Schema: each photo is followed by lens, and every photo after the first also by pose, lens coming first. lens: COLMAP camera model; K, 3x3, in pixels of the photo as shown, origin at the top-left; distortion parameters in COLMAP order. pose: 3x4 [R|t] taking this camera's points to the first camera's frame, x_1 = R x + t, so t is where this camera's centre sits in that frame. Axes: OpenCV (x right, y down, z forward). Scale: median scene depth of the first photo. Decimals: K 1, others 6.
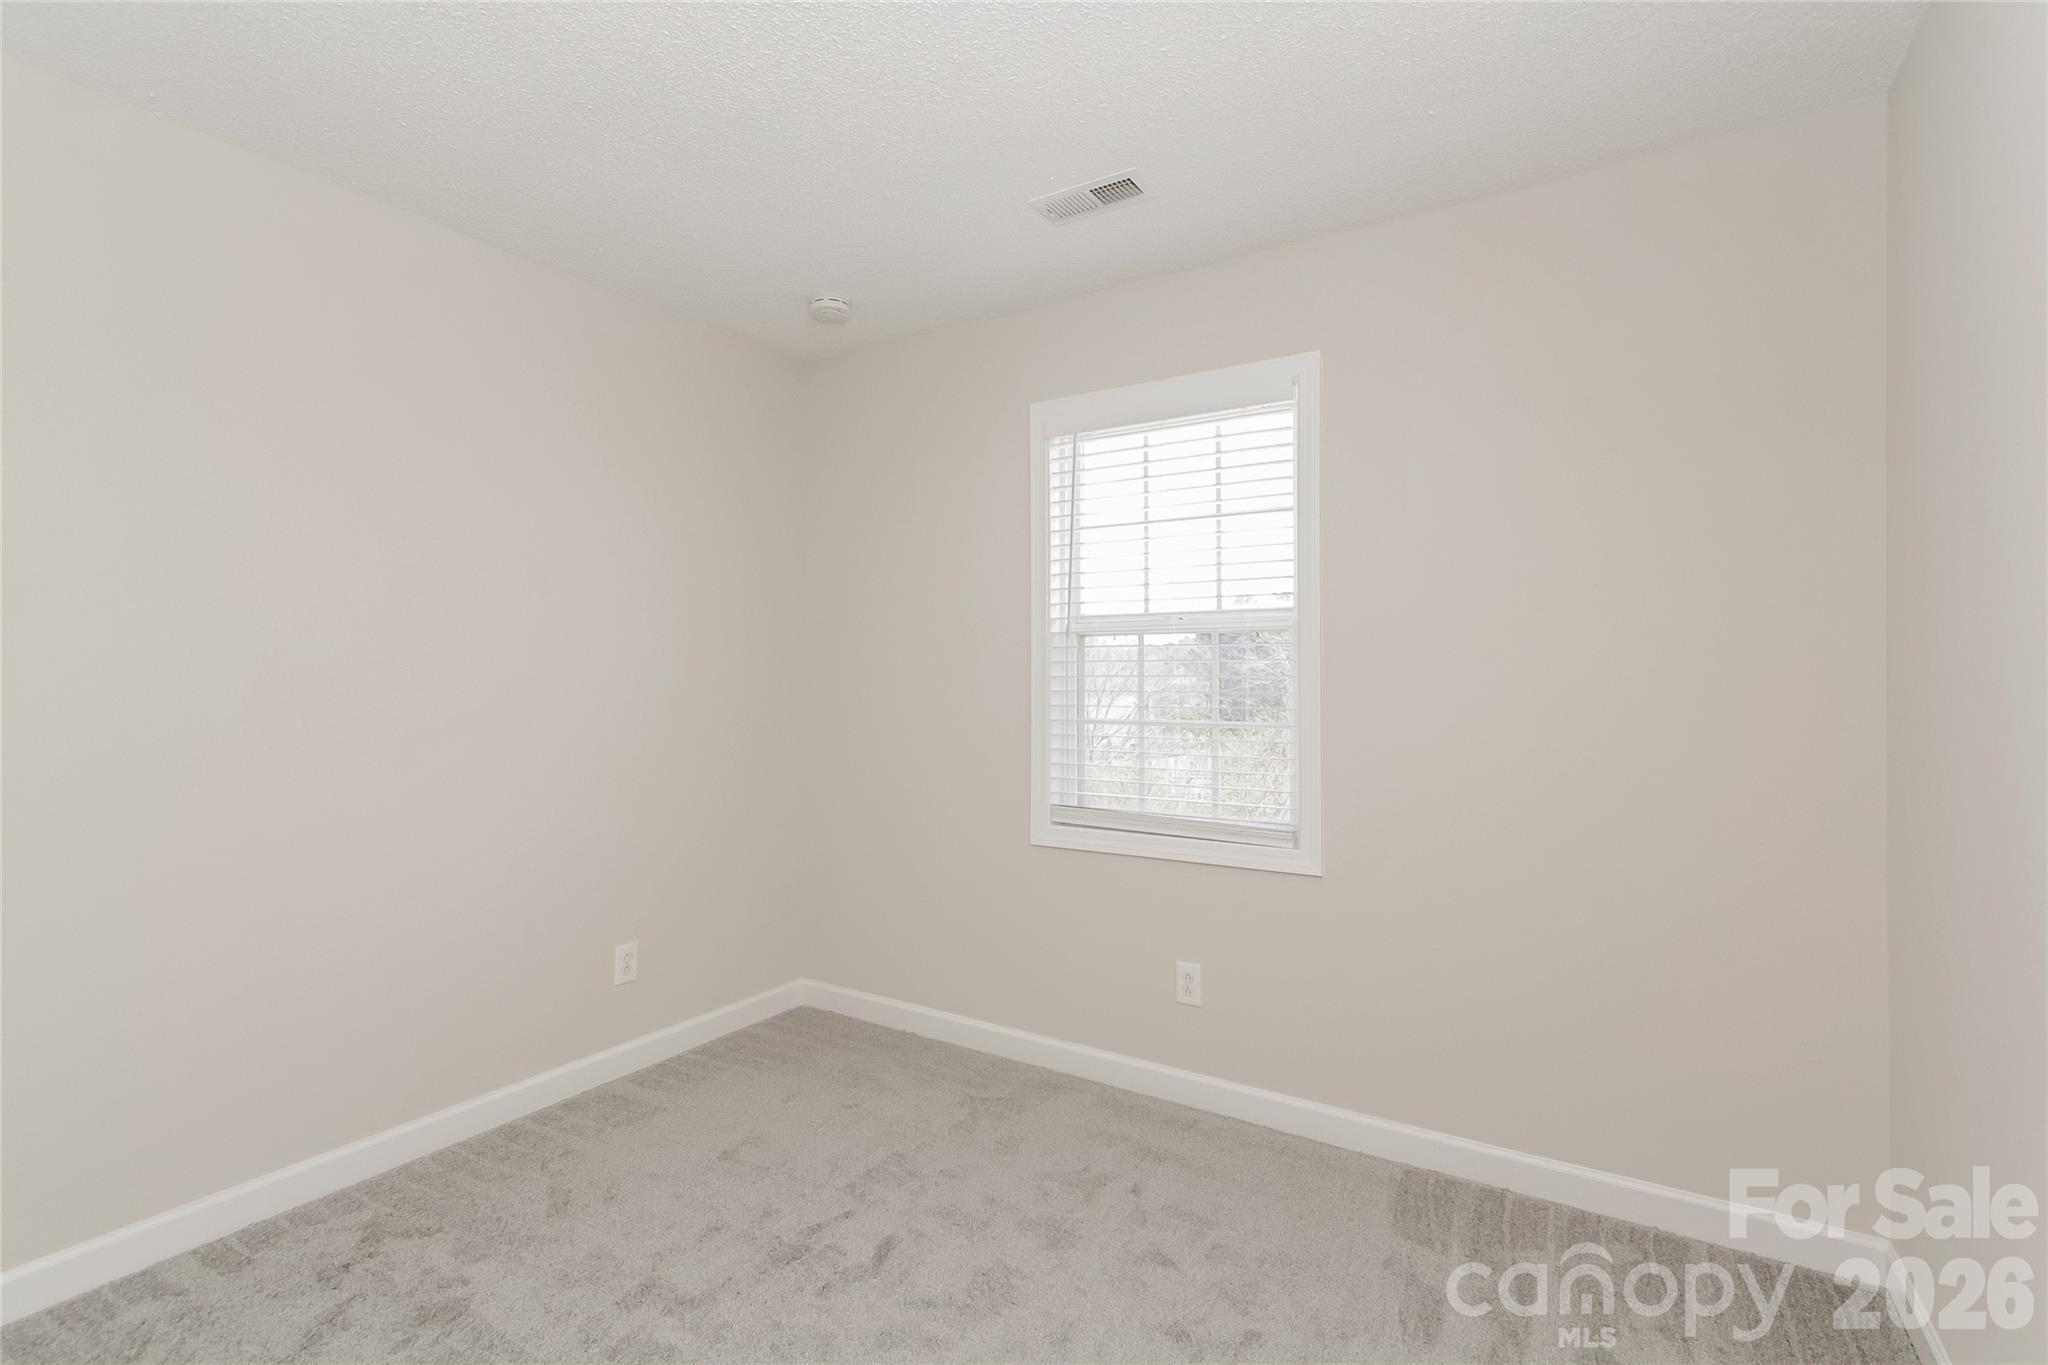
lens RADIAL K [[936.0, 0, 1024.9], [0, 936.0, 649.5], [0, 0, 1]] dist [-0.002136, 0.000007]
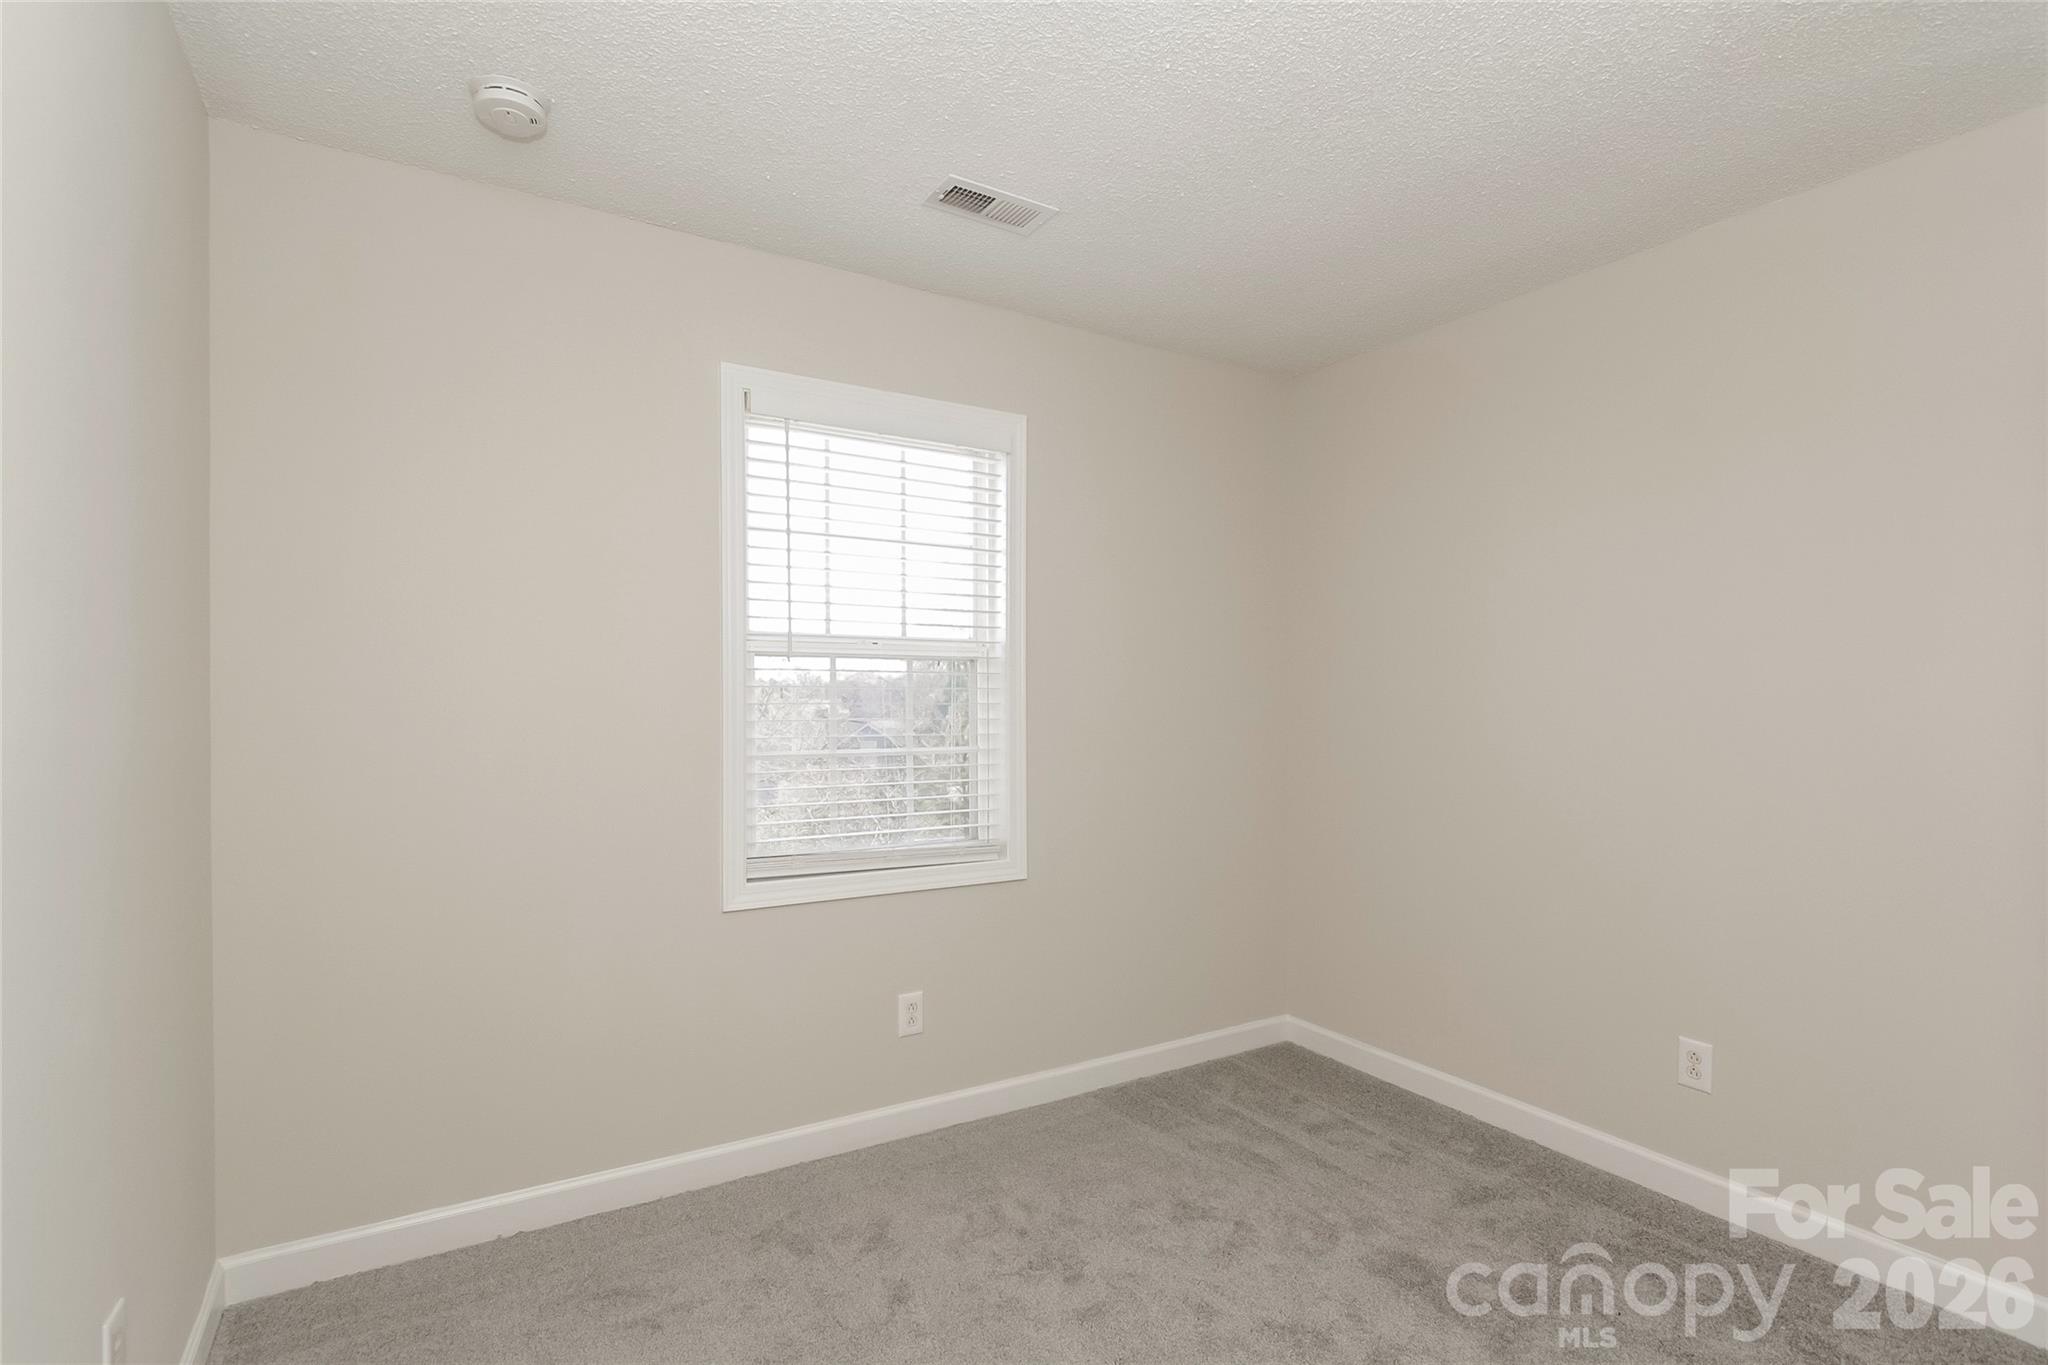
lens RADIAL K [[943.6, 0, 1020.5], [0, 943.6, 690.5], [0, 0, 1]] dist [-0.010736, 0.000178]
pose [[0.458251, 0.007420, 0.888792, -0.626620], [-0.027675, 0.999599, 0.005924, 0.005368], [-0.888392, -0.027312, 0.458273, 0.424617]]
